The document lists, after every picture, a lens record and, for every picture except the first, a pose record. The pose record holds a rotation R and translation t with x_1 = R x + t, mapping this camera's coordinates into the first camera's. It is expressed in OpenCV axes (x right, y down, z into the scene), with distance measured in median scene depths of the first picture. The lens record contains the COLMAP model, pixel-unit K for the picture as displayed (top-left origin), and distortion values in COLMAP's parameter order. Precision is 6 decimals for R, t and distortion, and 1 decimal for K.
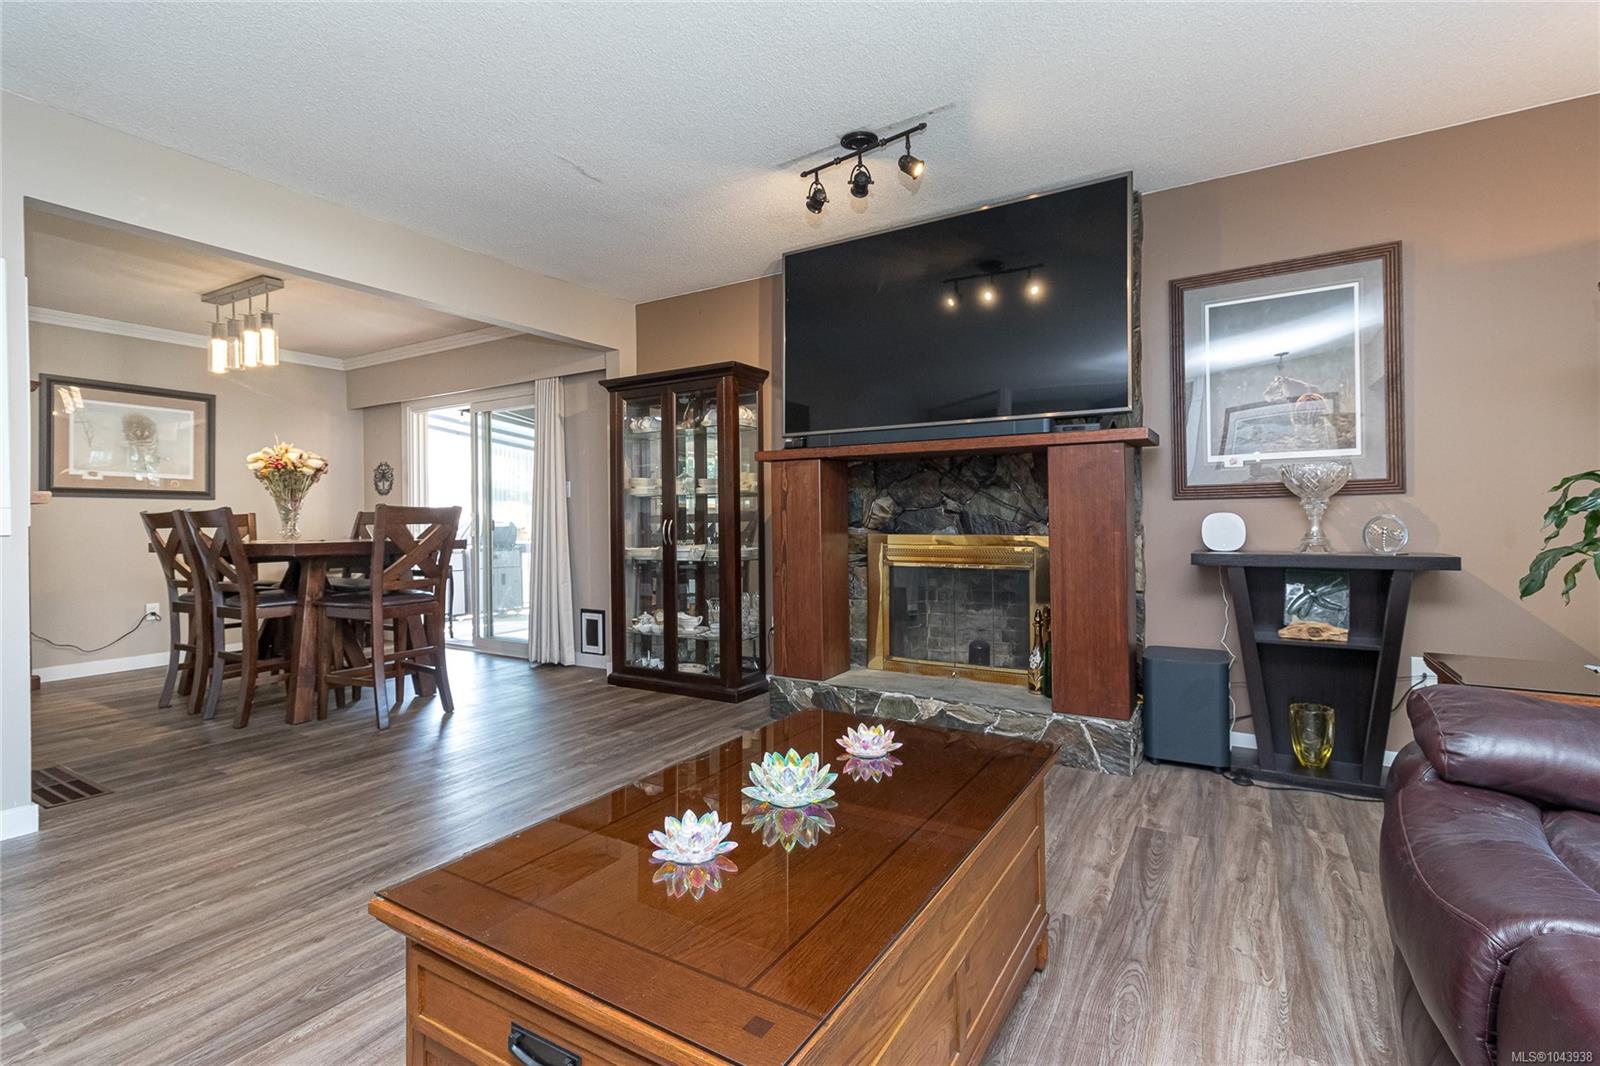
lens RADIAL K [[737.1, 0, 802.2], [0, 737.1, 520.1], [0, 0, 1]] dist [0.002219, 0.001469]
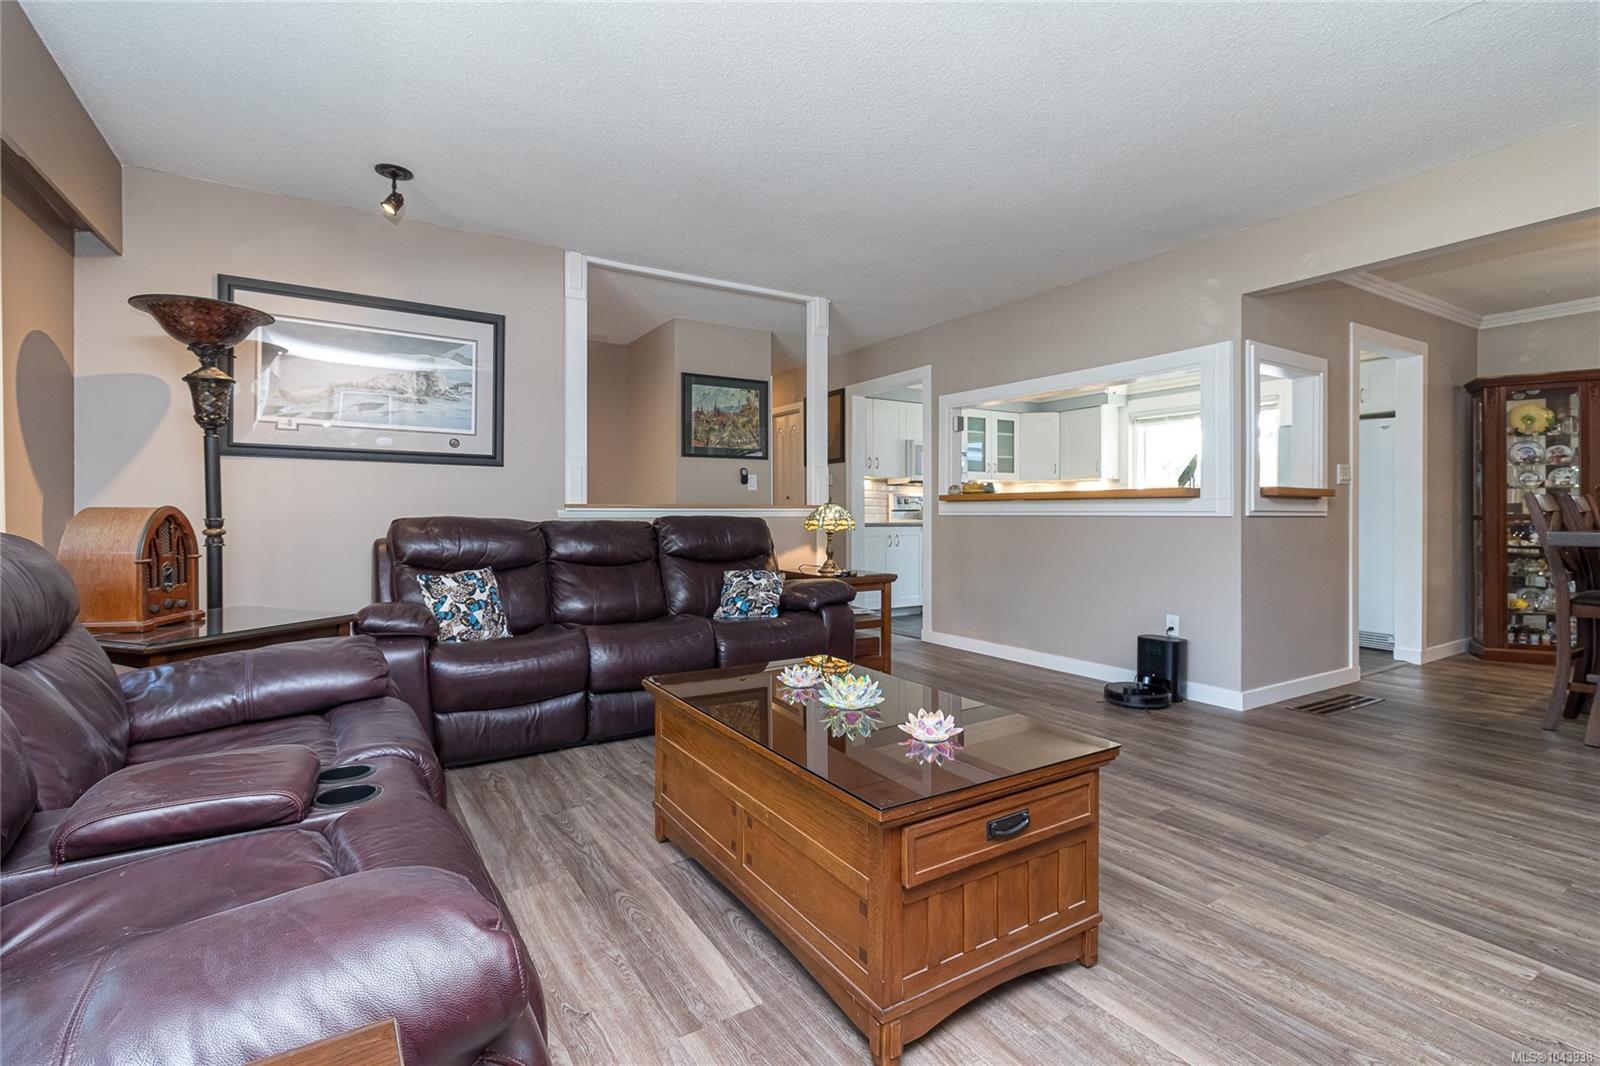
lens RADIAL K [[737.1, 0, 803.7], [0, 737.1, 522.3], [0, 0, 1]] dist [0.002219, 0.001469]
pose [[-0.444931, 0.021726, -0.895301, 0.596577], [0.008269, 0.999763, 0.020151, -0.006076], [0.895526, 0.001563, -0.445006, 0.712083]]
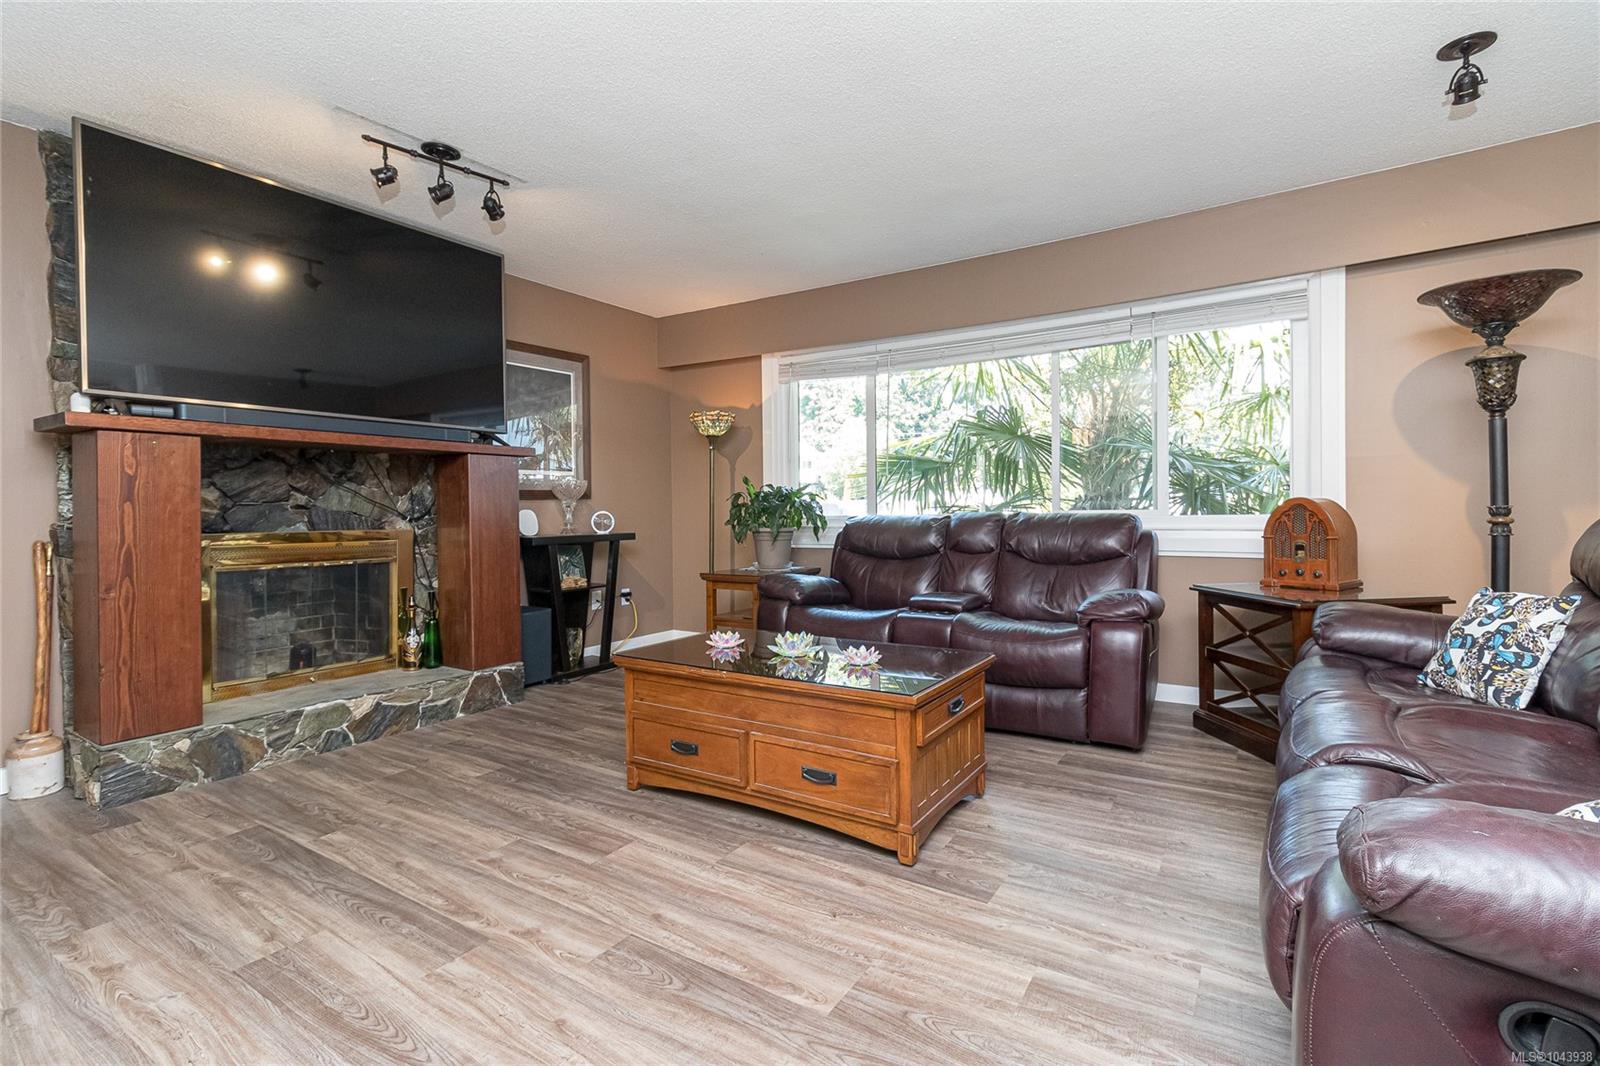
lens RADIAL K [[737.1, 0, 797.1], [0, 737.1, 521.5], [0, 0, 1]] dist [0.002219, 0.001469]
pose [[0.035198, -0.009541, 0.999335, -0.873999], [0.009053, 0.999916, 0.009227, 0.005021], [-0.999339, 0.008723, 0.035282, 0.423234]]
